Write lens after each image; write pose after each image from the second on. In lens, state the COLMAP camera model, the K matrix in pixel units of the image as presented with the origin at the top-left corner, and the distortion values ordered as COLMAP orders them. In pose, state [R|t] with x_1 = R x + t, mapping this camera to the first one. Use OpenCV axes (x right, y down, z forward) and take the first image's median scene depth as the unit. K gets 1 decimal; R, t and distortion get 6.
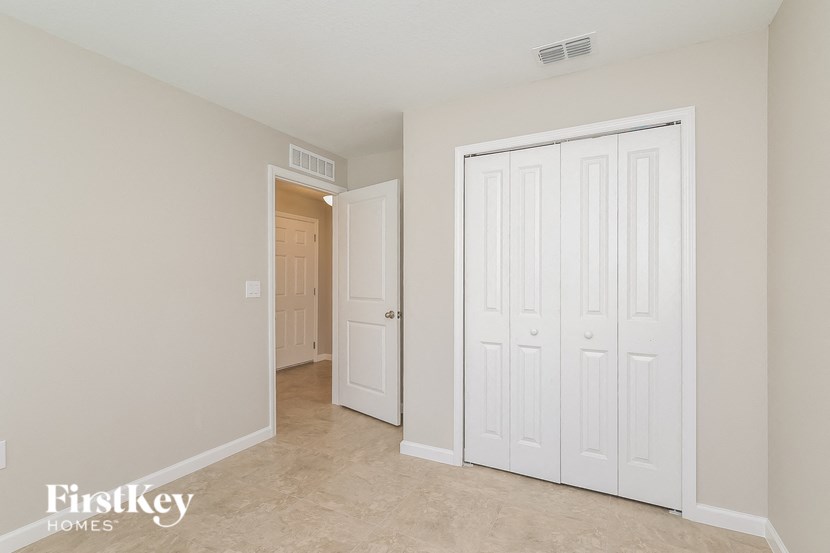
lens RADIAL K [[395.2, 0, 409.2], [0, 395.2, 281.3], [0, 0, 1]] dist [0.017902, -0.000031]
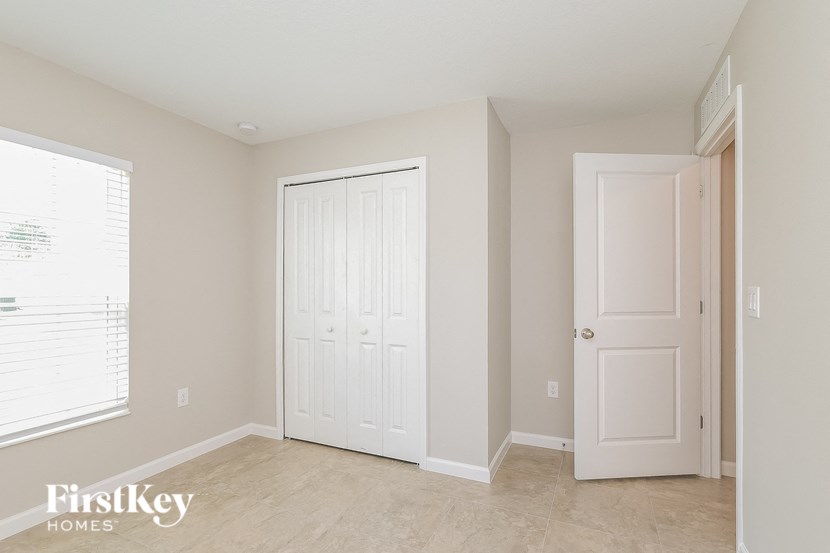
lens RADIAL K [[400.6, 0, 413.6], [0, 400.6, 288.1], [0, 0, 1]] dist [-0.001146, -0.000117]
pose [[0.998738, 0.004734, 0.050007, 0.488338], [-0.004686, 0.999988, -0.001073, -0.000660], [-0.050012, 0.000837, 0.998748, -0.255997]]
